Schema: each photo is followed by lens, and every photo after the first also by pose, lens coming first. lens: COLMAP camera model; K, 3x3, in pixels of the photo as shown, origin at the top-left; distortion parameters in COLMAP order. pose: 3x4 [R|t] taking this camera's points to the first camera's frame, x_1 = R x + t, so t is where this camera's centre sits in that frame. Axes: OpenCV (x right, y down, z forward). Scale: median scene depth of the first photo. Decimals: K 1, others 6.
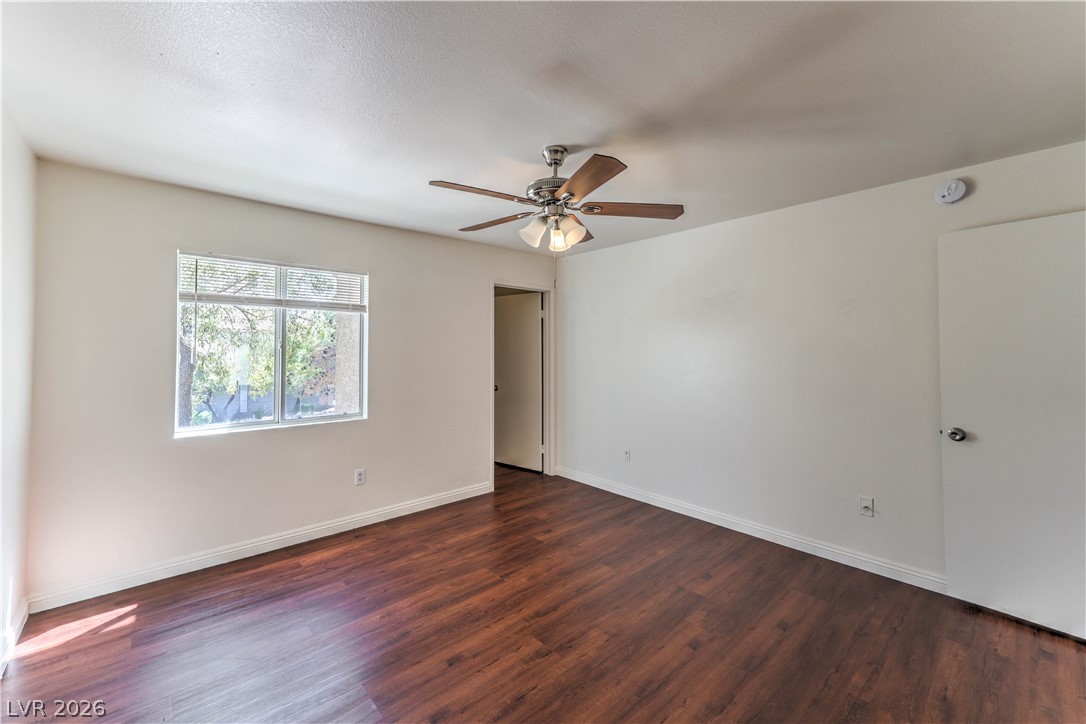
lens RADIAL K [[436.3, 0, 549.7], [0, 436.3, 345.7], [0, 0, 1]] dist [0.004870, 0.001245]
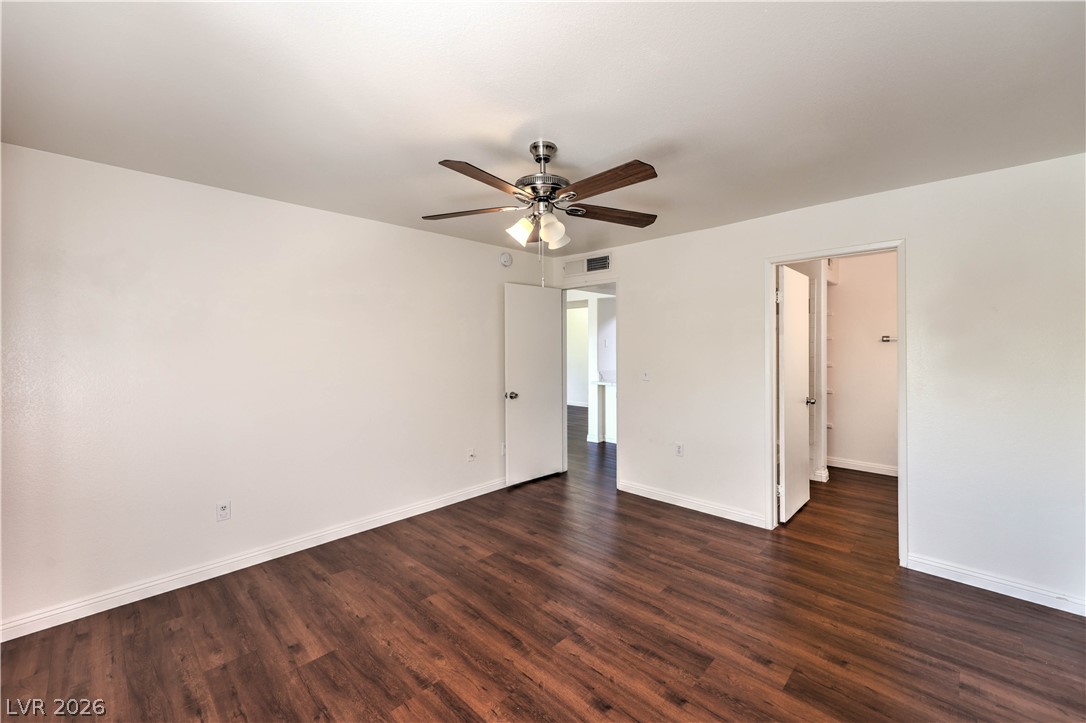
lens RADIAL K [[436.3, 0, 547.9], [0, 436.3, 353.3], [0, 0, 1]] dist [0.004870, 0.001245]
pose [[-0.058868, -0.012172, 0.998192, -0.832803], [-0.001848, 0.999925, 0.012084, 0.004406], [-0.998264, -0.001133, -0.058886, 0.896494]]
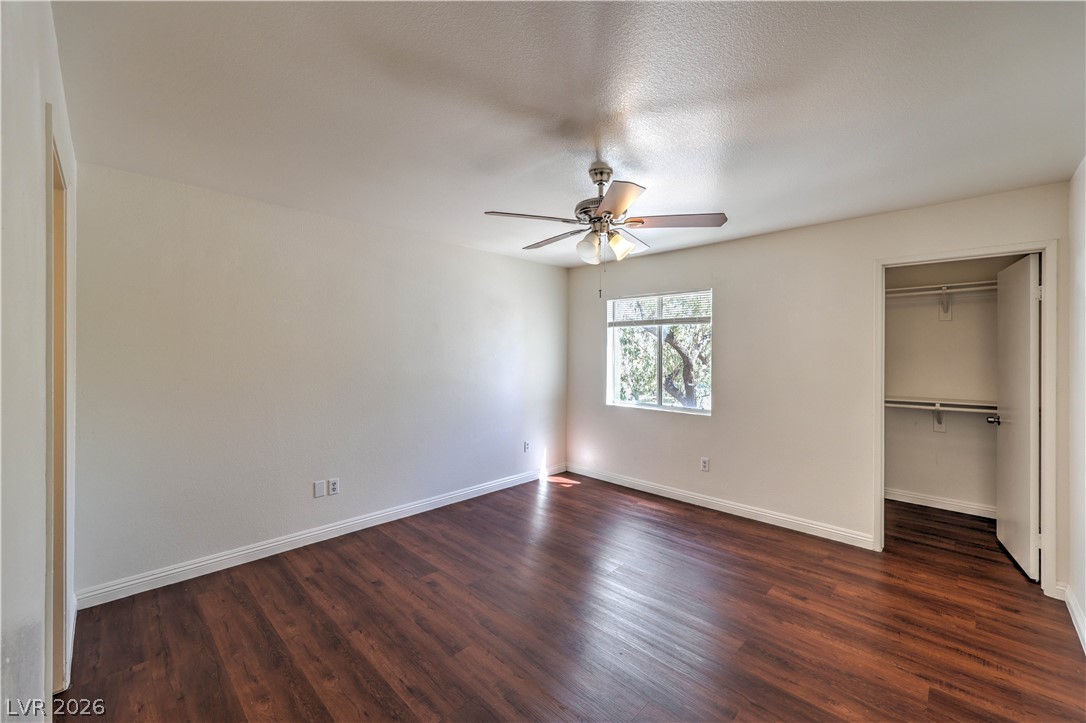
lens RADIAL K [[436.3, 0, 546.8], [0, 436.3, 352.5], [0, 0, 1]] dist [0.004870, 0.001245]
pose [[0.059793, -0.005266, -0.998197, 0.952002], [0.000126, 0.999986, -0.005268, 0.010306], [0.998211, 0.000189, 0.059793, 0.683372]]
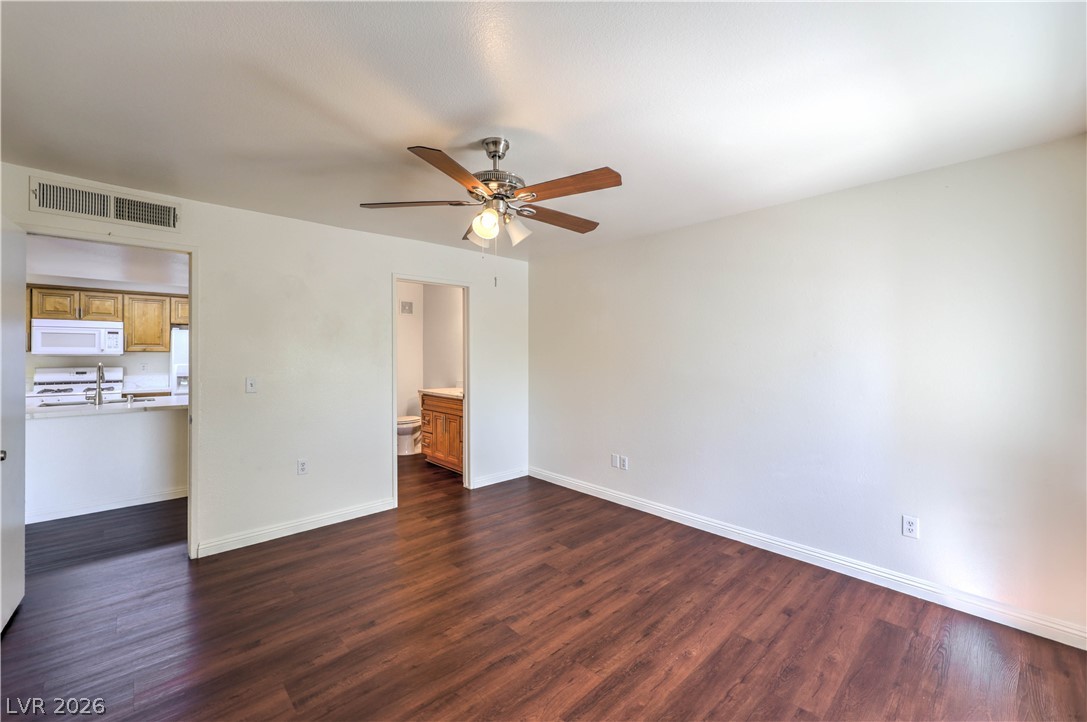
lens RADIAL K [[436.7, 0, 545.5], [0, 436.7, 357.1], [0, 0, 1]] dist [0.004870, 0.001245]
pose [[-0.999922, -0.003422, -0.012032, -0.071990], [-0.003468, 0.999987, 0.003736, 0.015643], [0.012019, 0.003777, -0.999921, 1.684382]]
